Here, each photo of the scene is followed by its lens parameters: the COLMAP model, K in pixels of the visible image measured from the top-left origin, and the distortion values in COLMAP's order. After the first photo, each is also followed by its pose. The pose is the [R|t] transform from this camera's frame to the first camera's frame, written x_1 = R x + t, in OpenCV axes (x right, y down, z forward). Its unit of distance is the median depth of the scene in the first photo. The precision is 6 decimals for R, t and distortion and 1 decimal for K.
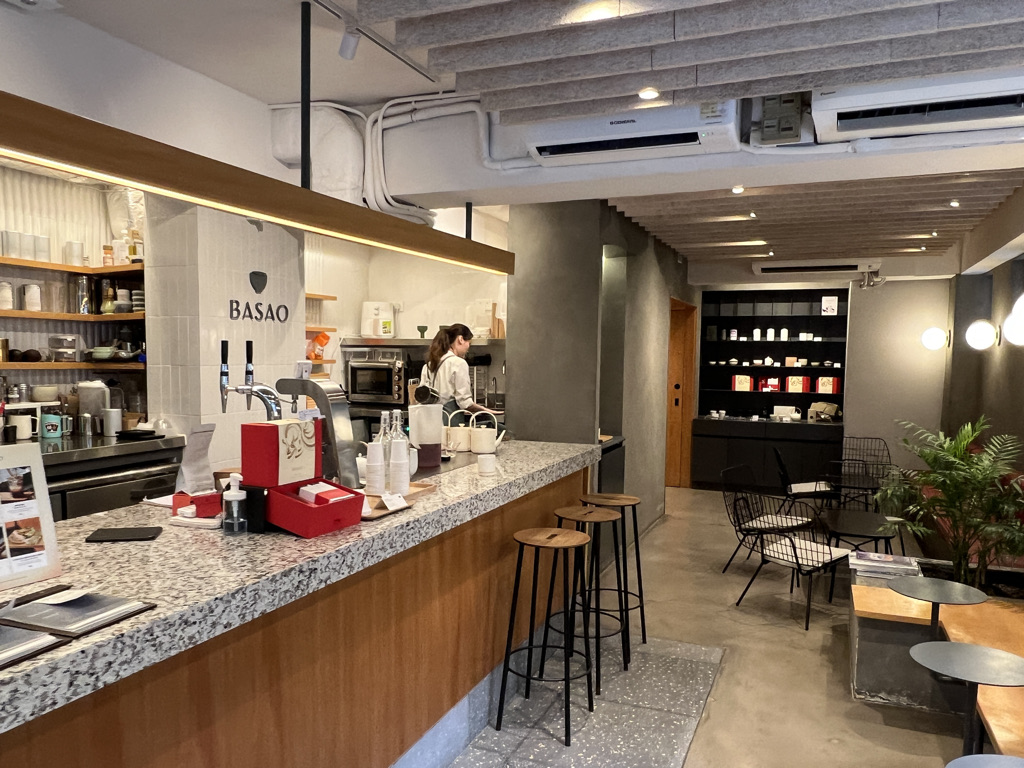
lens RADIAL K [[780.5, 0, 505.8], [0, 780.5, 412.2], [0, 0, 1]] dist [-0.004219, 0.000987]
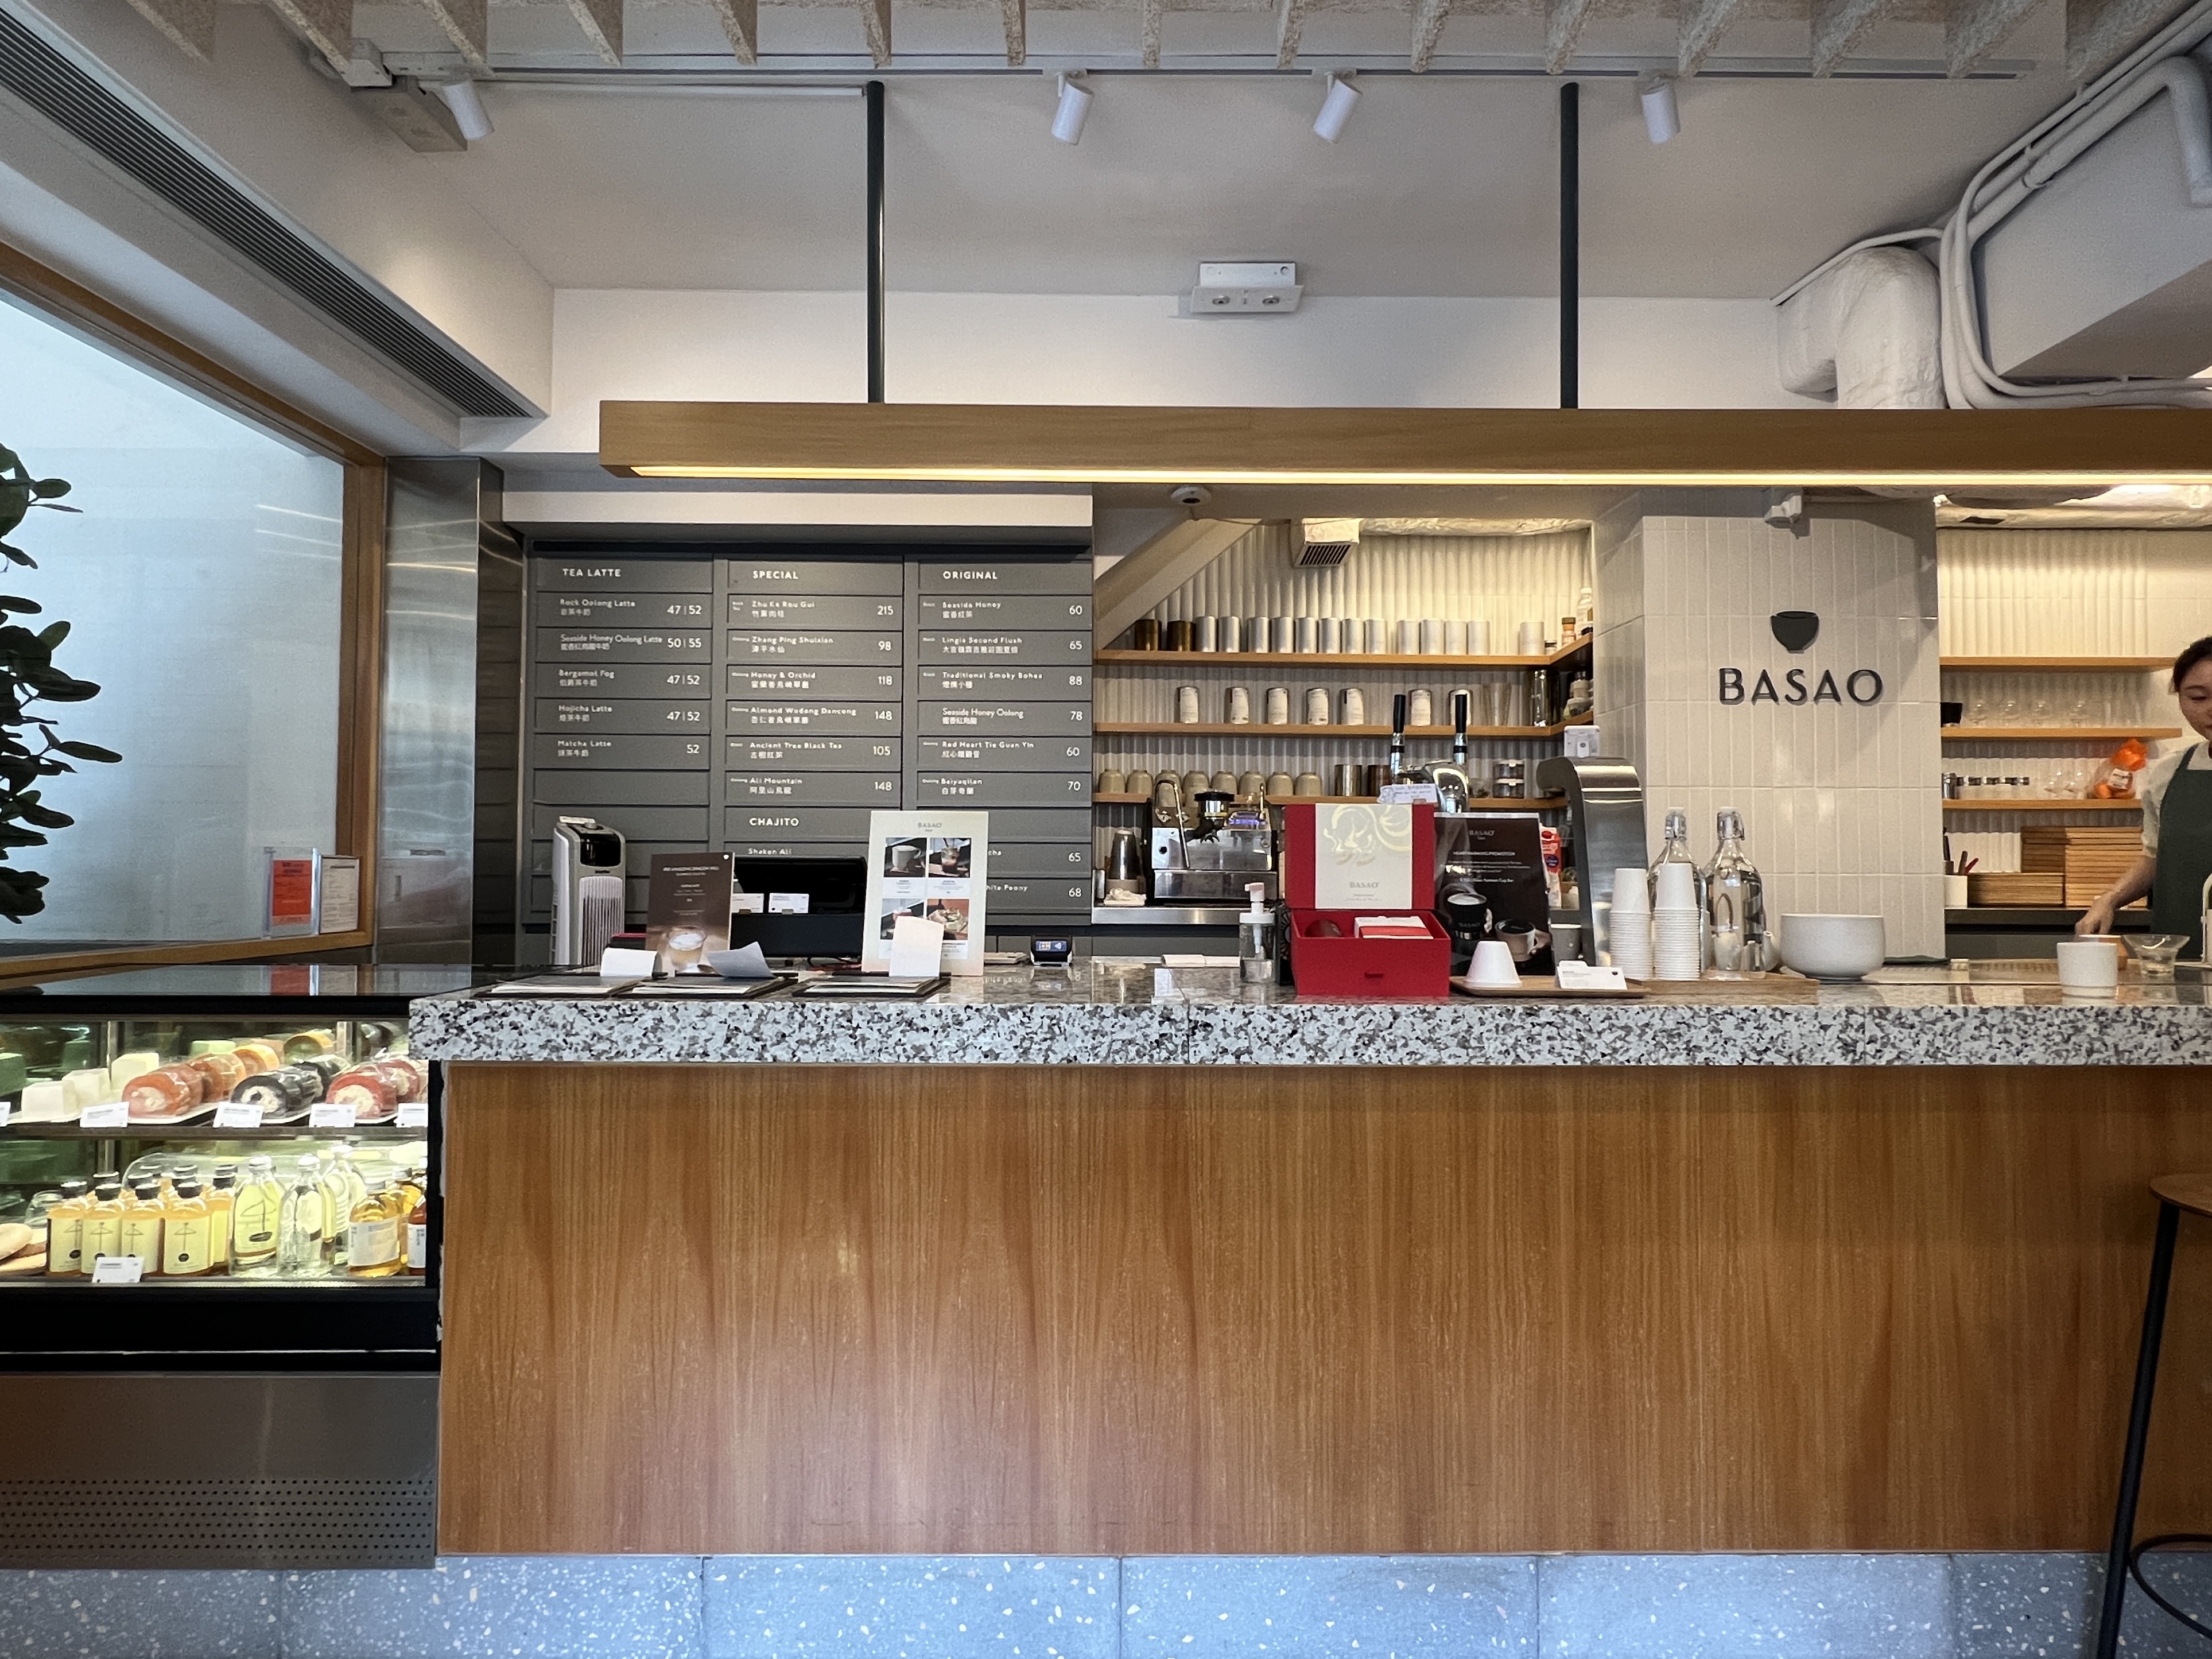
lens RADIAL K [[1215.0, 0, 1110.2], [0, 1215.0, 831.7], [0, 0, 1]] dist [-0.002557, -0.001513]
pose [[0.390542, -0.036279, -0.919870, 0.414000], [-0.069491, 0.995211, -0.068753, 0.093942], [0.917959, 0.090773, 0.386151, 0.429768]]
